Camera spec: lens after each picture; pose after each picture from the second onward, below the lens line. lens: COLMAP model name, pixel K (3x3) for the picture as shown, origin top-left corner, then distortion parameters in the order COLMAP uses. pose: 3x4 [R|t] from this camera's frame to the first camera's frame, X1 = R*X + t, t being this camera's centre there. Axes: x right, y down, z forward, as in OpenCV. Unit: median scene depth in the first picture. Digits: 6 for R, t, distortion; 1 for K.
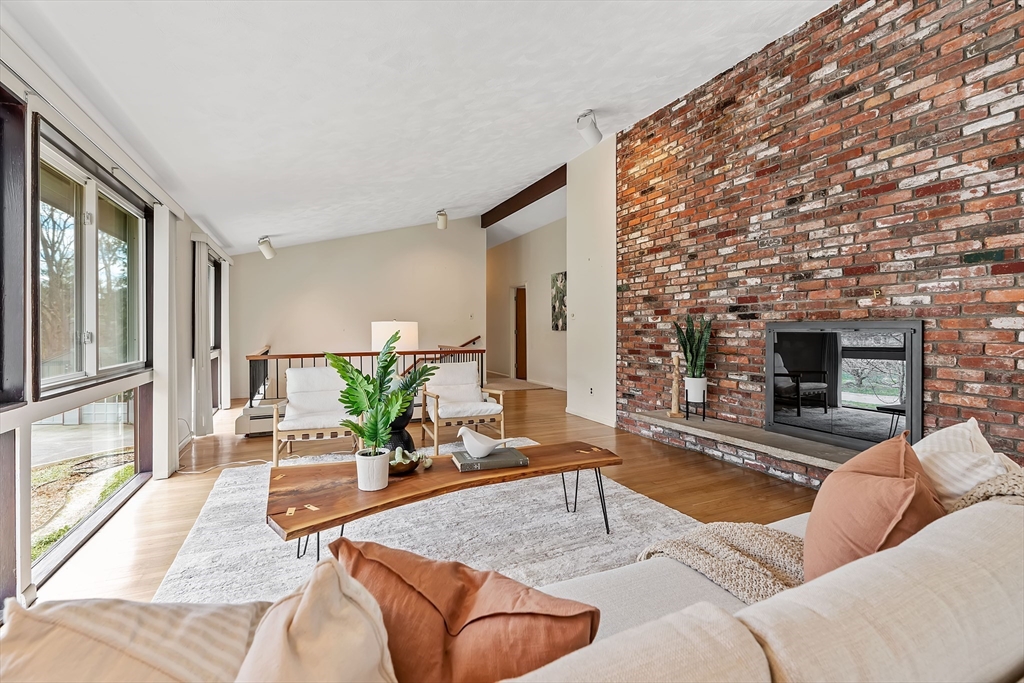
lens RADIAL K [[464.8, 0, 511.0], [0, 464.8, 330.7], [0, 0, 1]] dist [-0.010502, 0.003733]
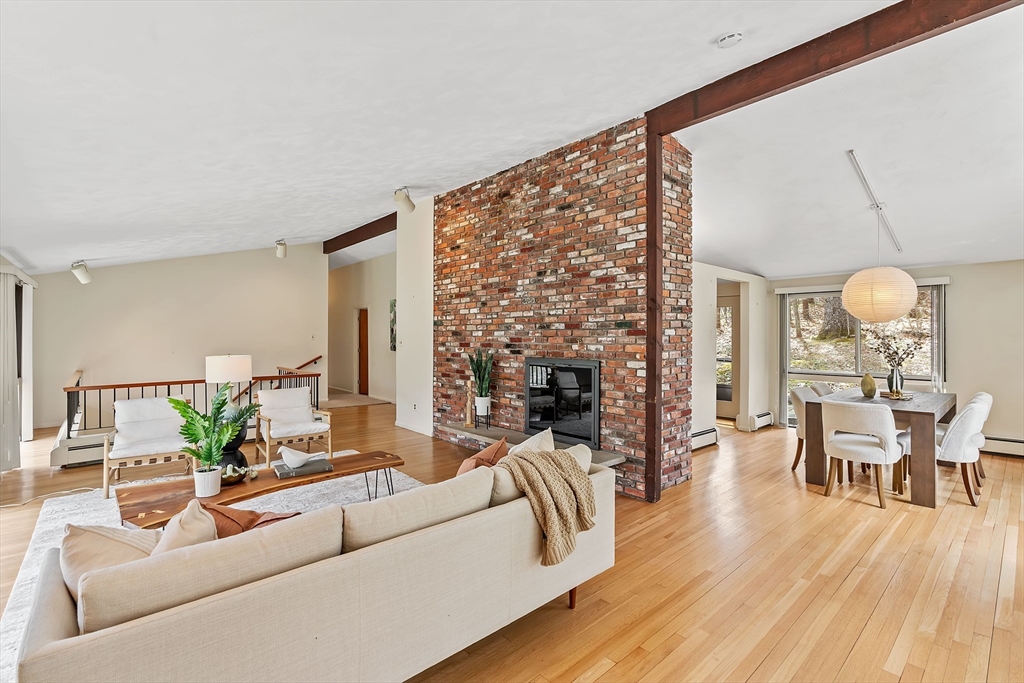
lens RADIAL K [[464.8, 0, 510.1], [0, 464.8, 334.6], [0, 0, 1]] dist [-0.010502, 0.003733]
pose [[0.957050, 0.003269, 0.289904, 0.100494], [-0.001468, 0.999978, -0.006429, -0.081616], [-0.289918, 0.005727, 0.957034, -0.359095]]
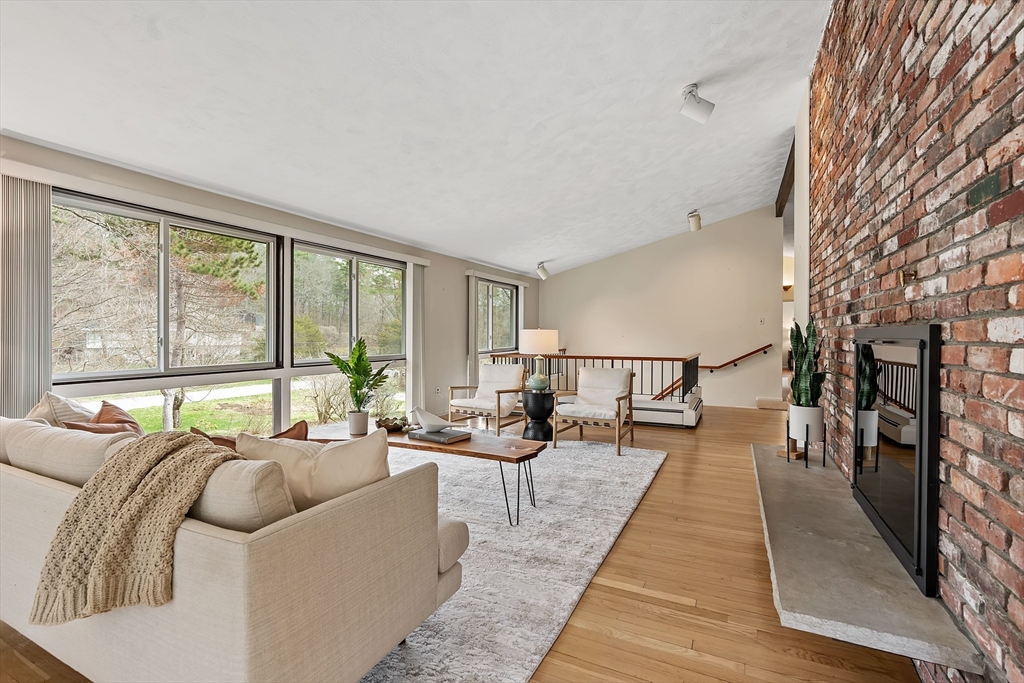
lens RADIAL K [[464.8, 0, 512.6], [0, 464.8, 338.8], [0, 0, 1]] dist [-0.010502, 0.003733]
pose [[0.634112, 0.011584, -0.773155, 0.786525], [-0.007498, 0.999933, 0.008832, -0.006349], [0.773205, 0.000197, 0.634156, 0.235621]]
